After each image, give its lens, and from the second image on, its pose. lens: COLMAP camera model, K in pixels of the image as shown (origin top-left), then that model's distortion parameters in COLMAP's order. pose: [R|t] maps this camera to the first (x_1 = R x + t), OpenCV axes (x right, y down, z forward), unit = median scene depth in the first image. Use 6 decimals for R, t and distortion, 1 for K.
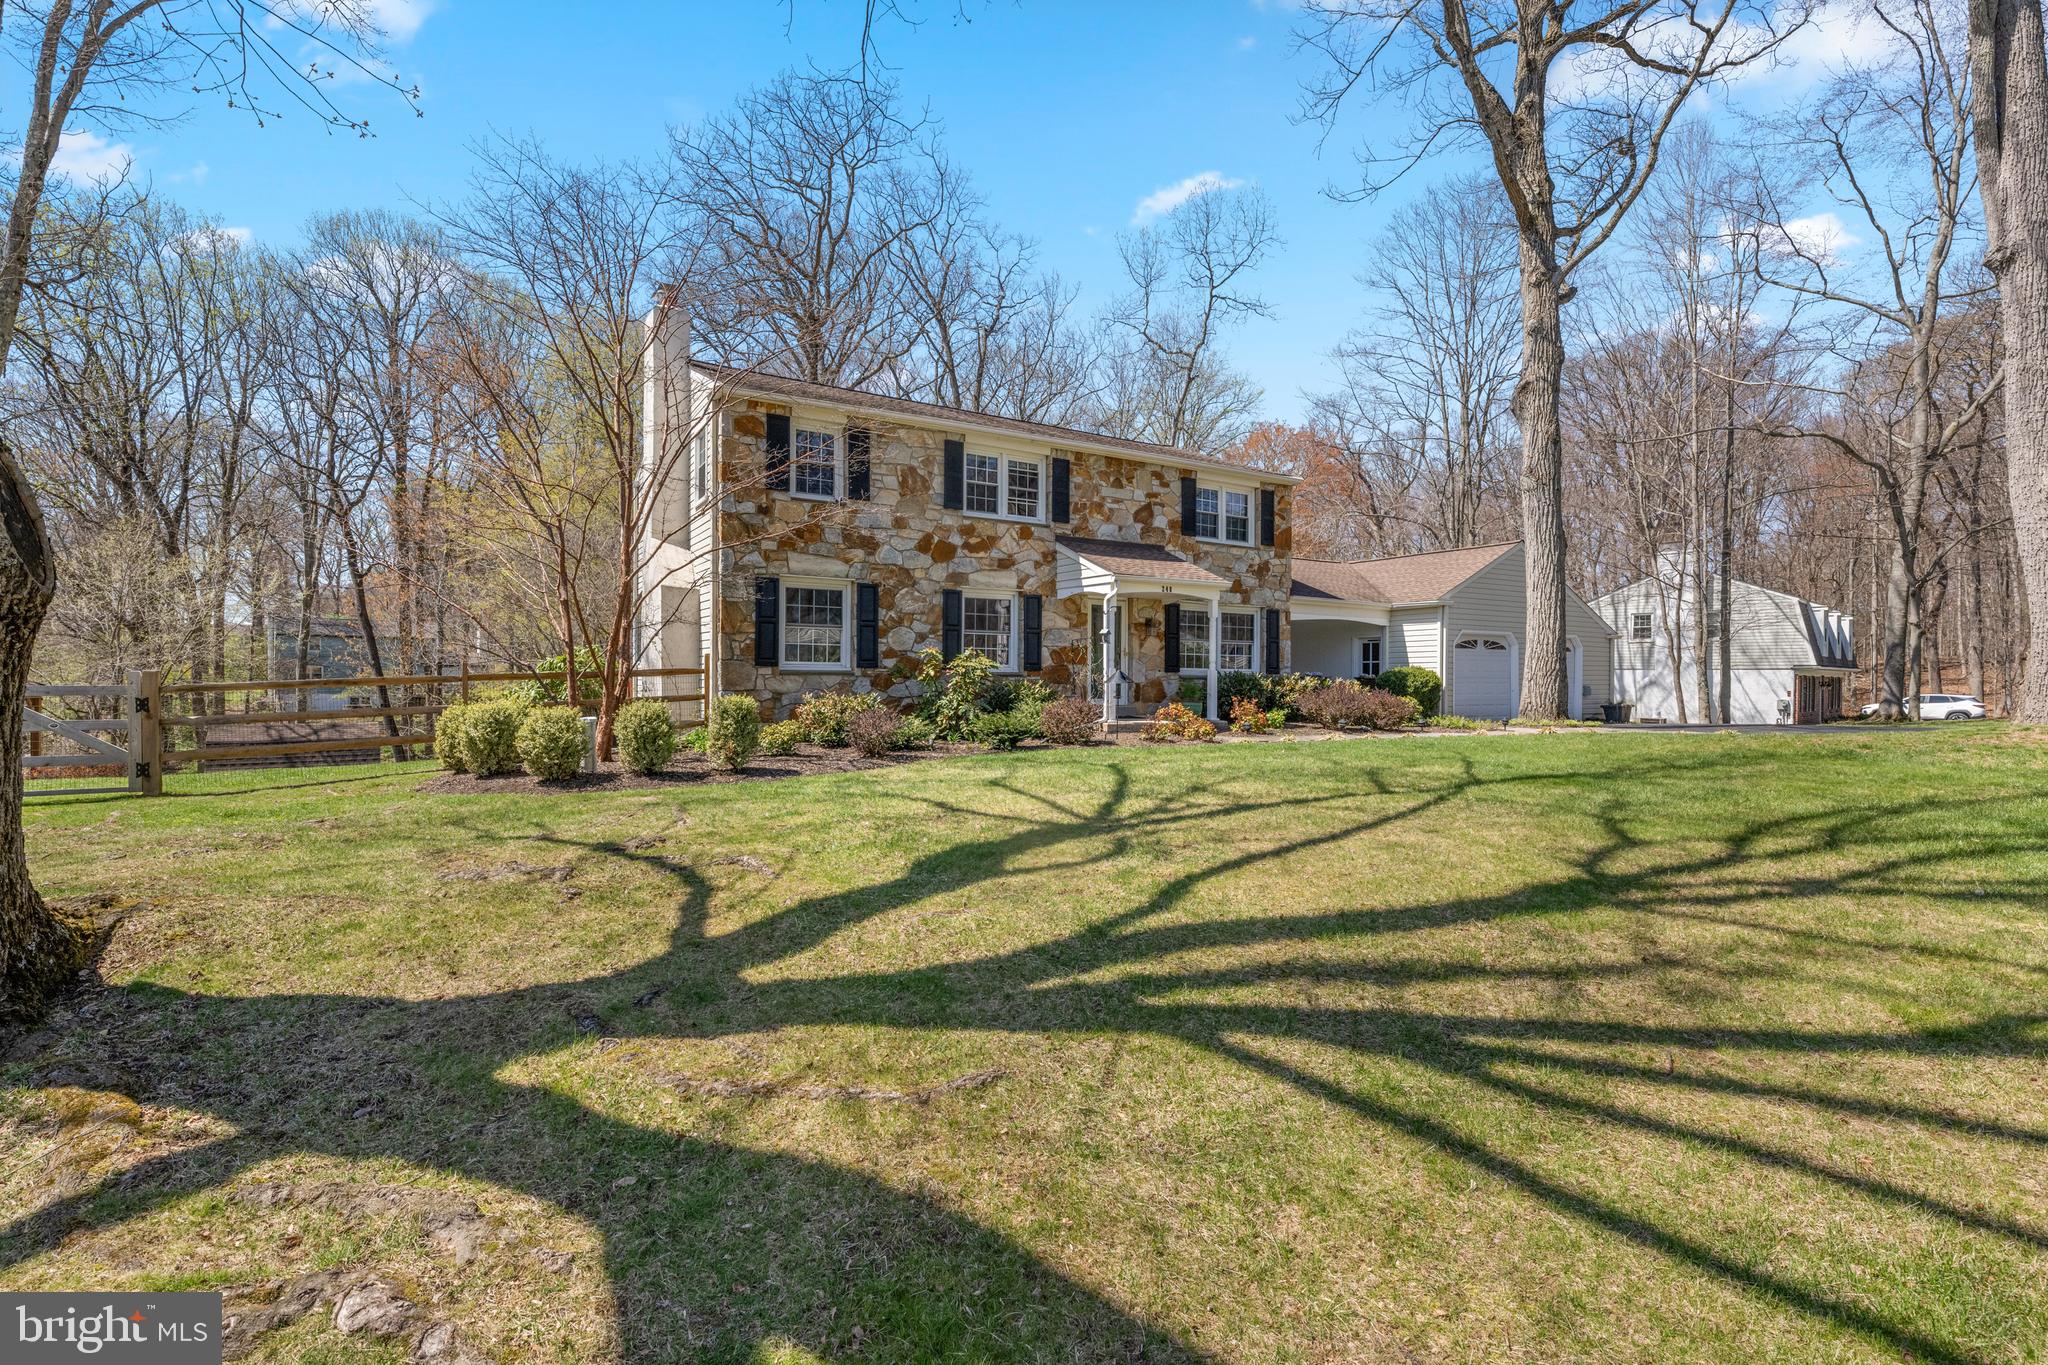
lens RADIAL K [[928.3, 0, 1016.9], [0, 928.3, 689.6], [0, 0, 1]] dist [-0.001029, -0.000024]
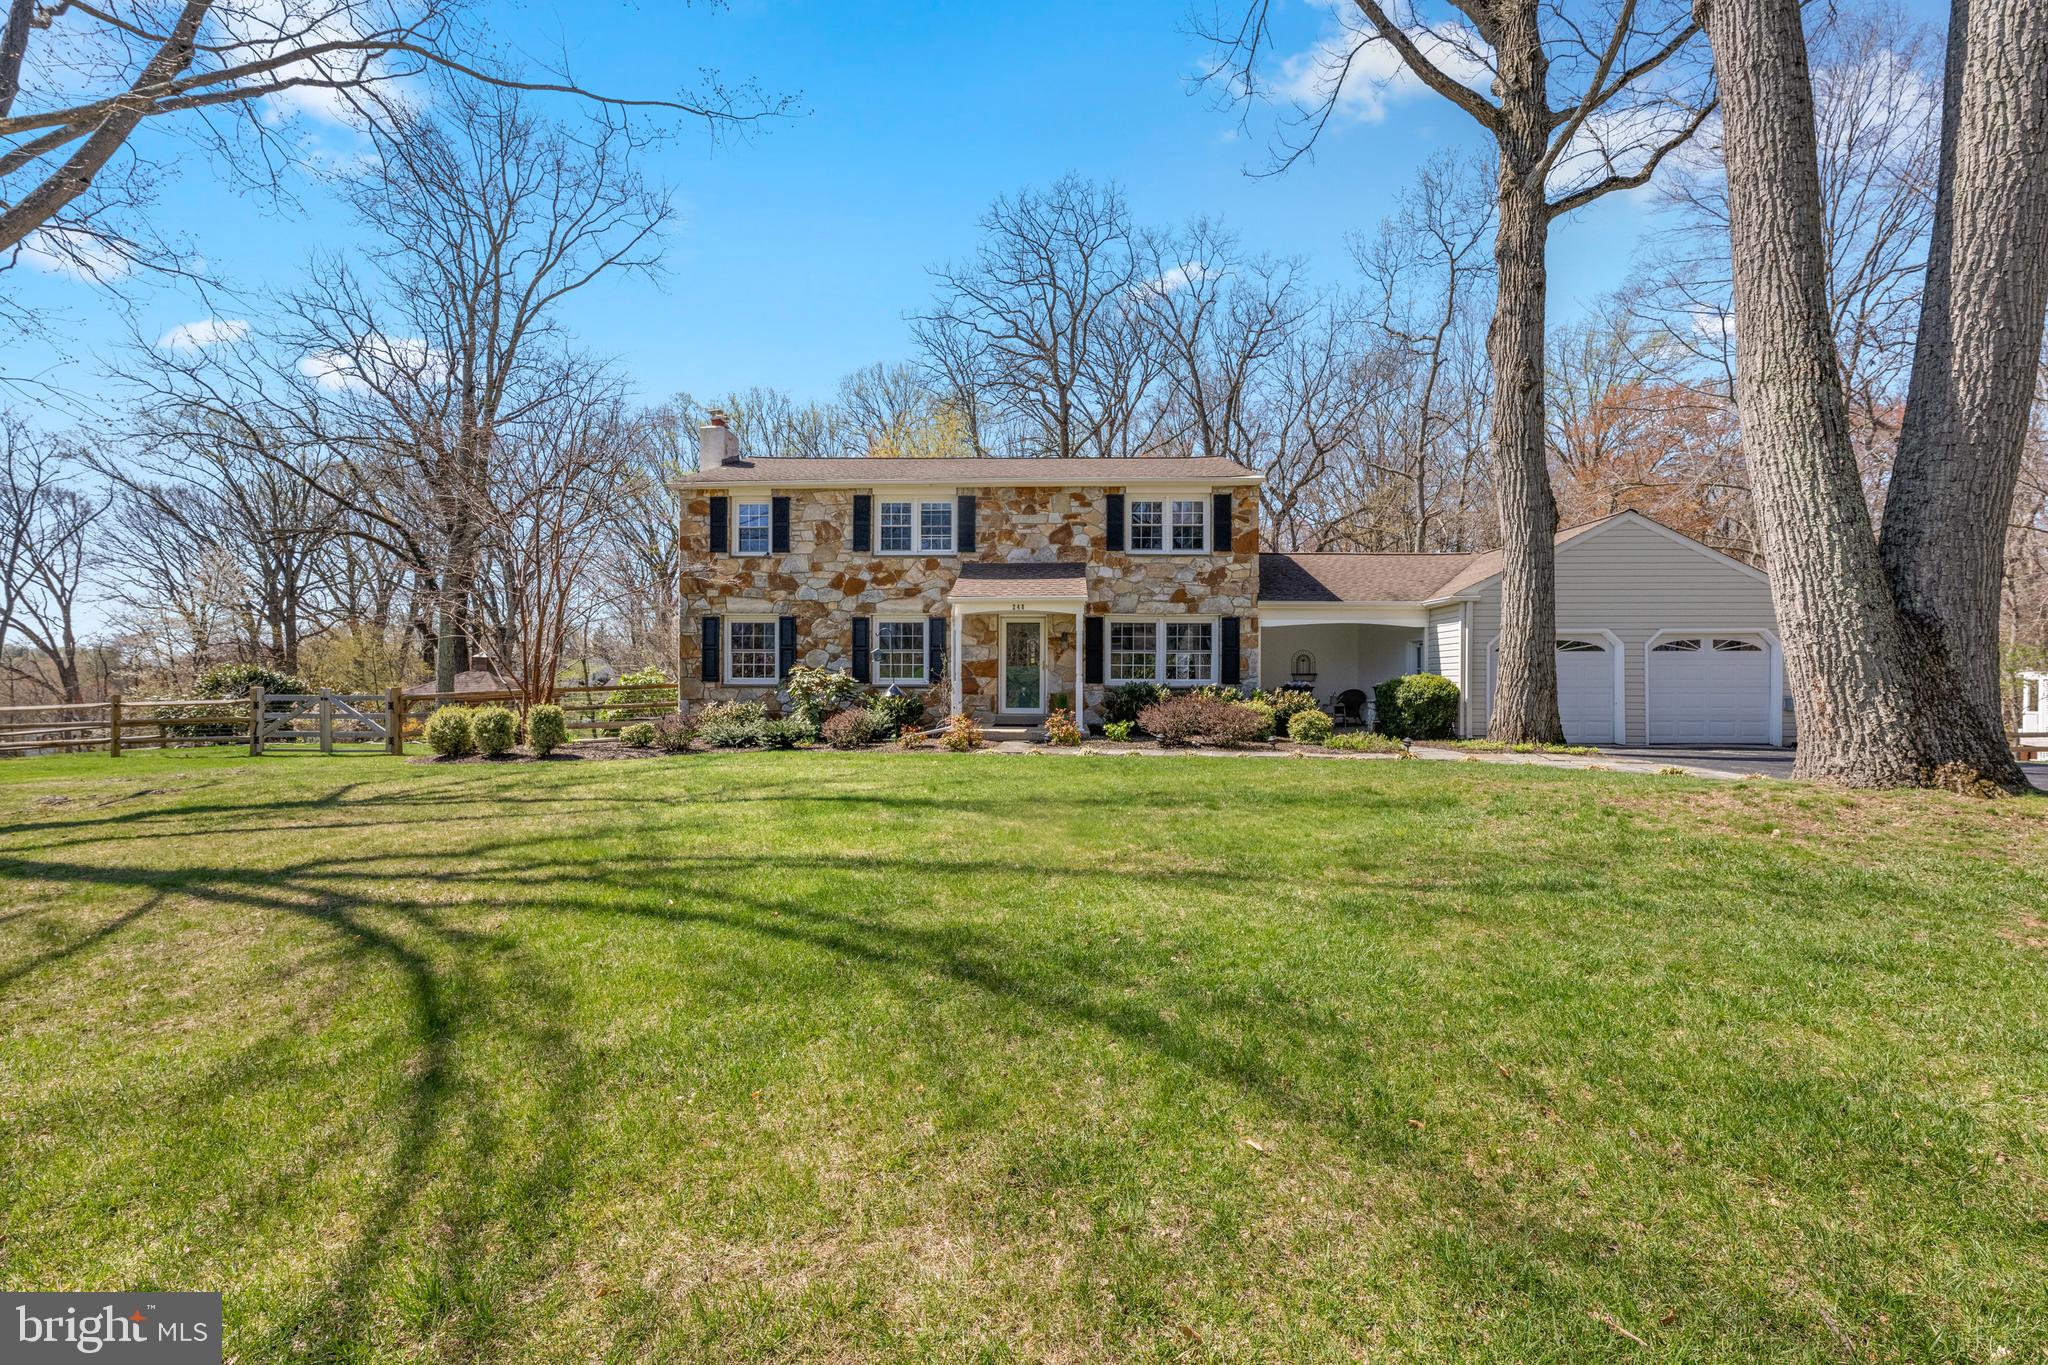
lens RADIAL K [[808.6, 0, 1023.0], [0, 808.6, 682.0], [0, 0, 1]] dist [-0.000045, -0.000032]
pose [[0.838724, -0.002708, -0.544550, 0.654288], [-0.002821, 0.999953, -0.009319, -0.012686], [0.544549, 0.009352, 0.838677, 0.215455]]
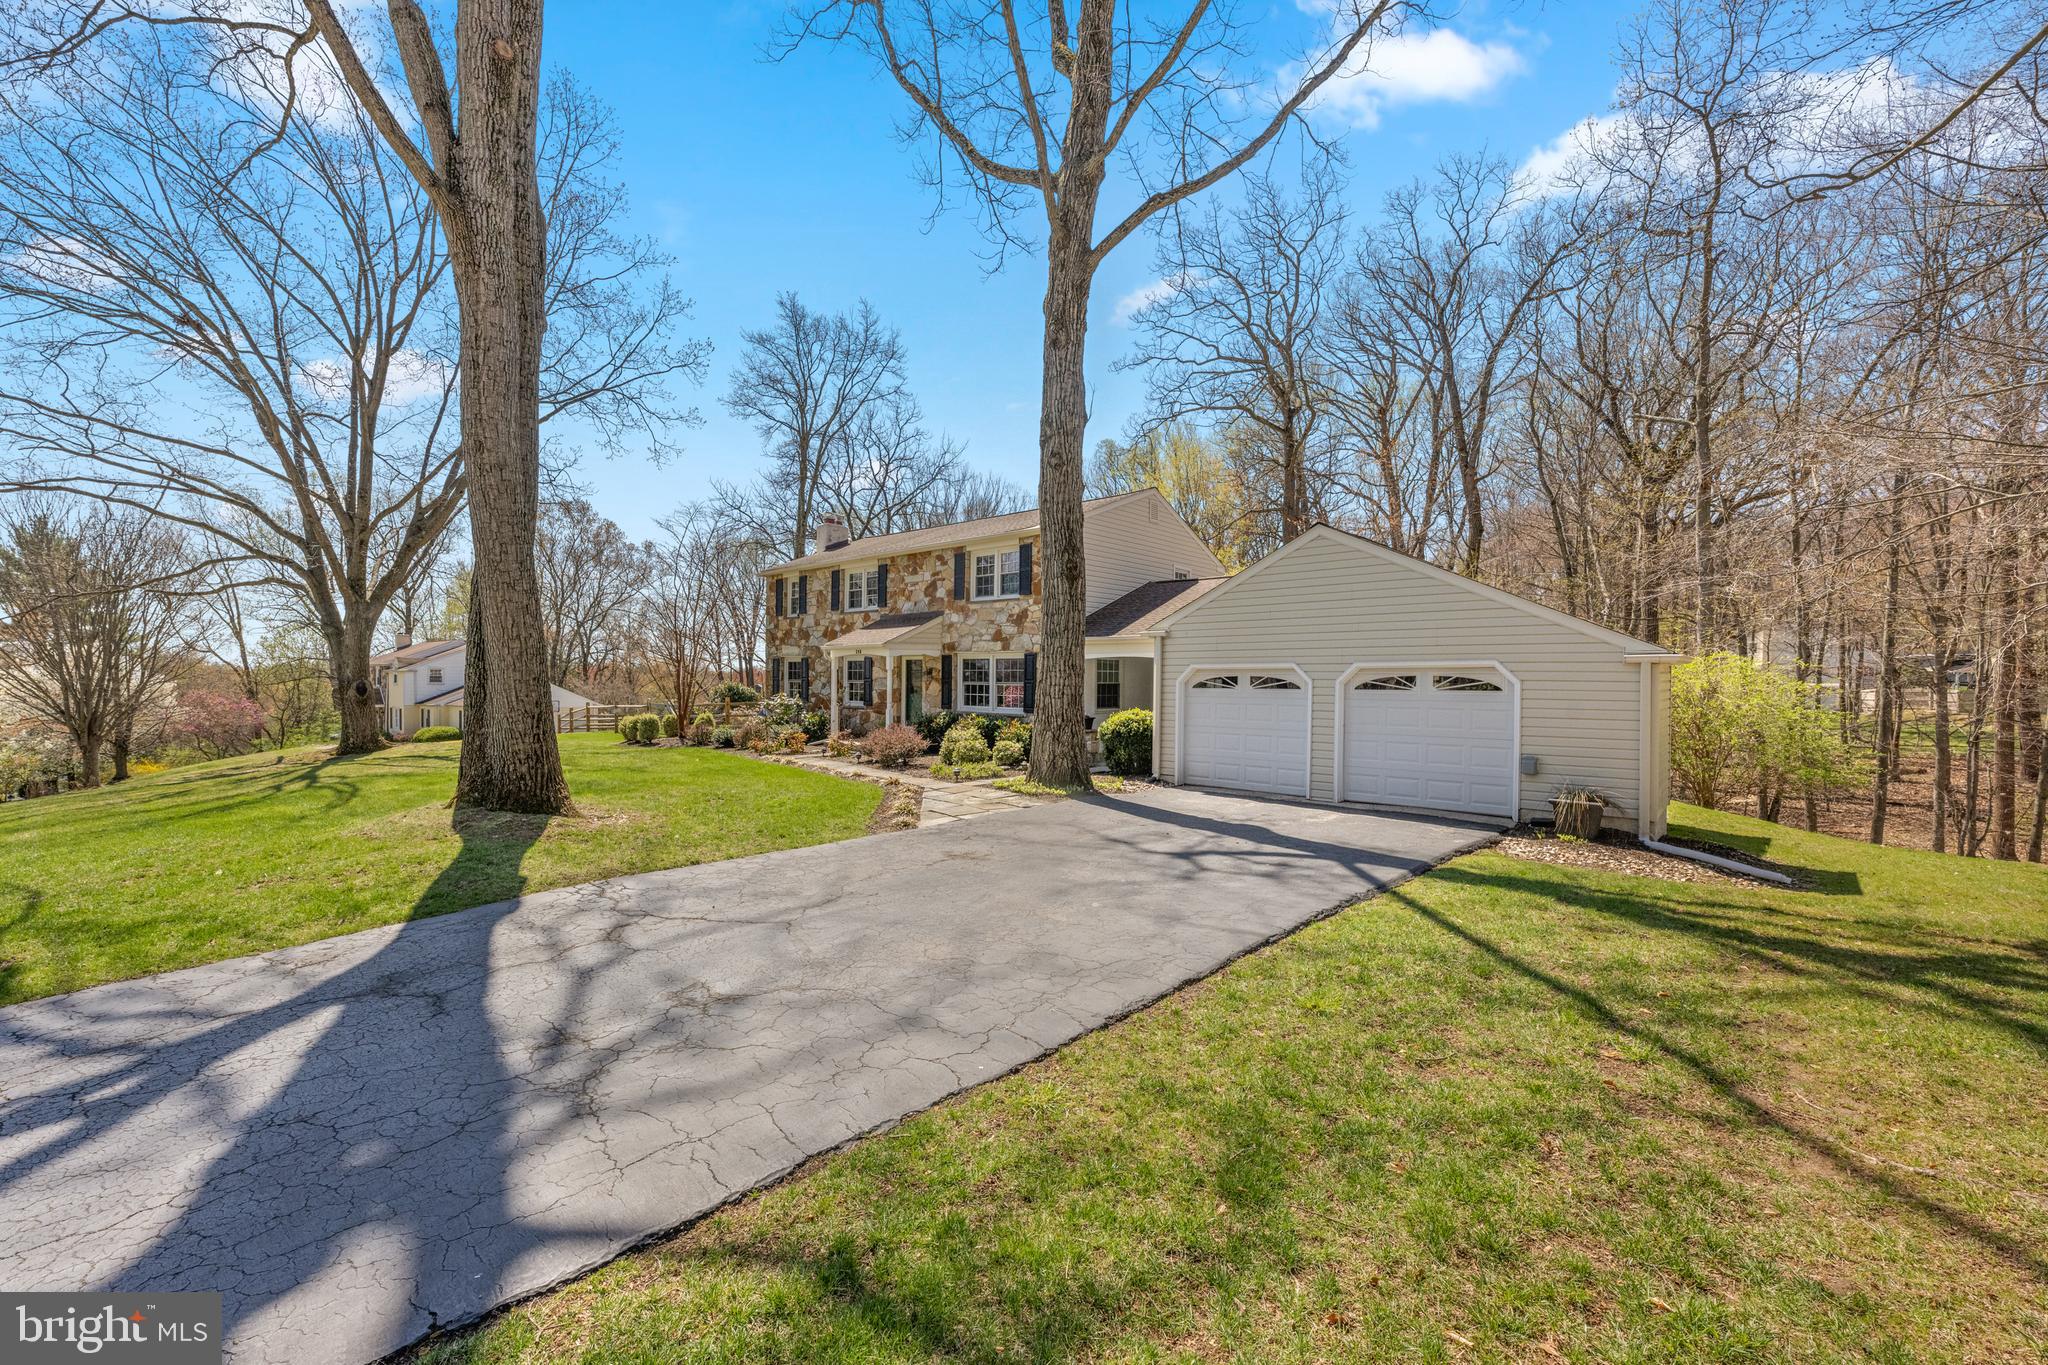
lens RADIAL K [[808.6, 0, 1027.2], [0, 808.6, 675.7], [0, 0, 1]] dist [-0.000045, -0.000032]
pose [[0.298011, -0.005230, -0.954548, 1.386338], [-0.009901, 0.999914, -0.008569, -0.061802], [0.954511, 0.012005, 0.297934, 0.852604]]
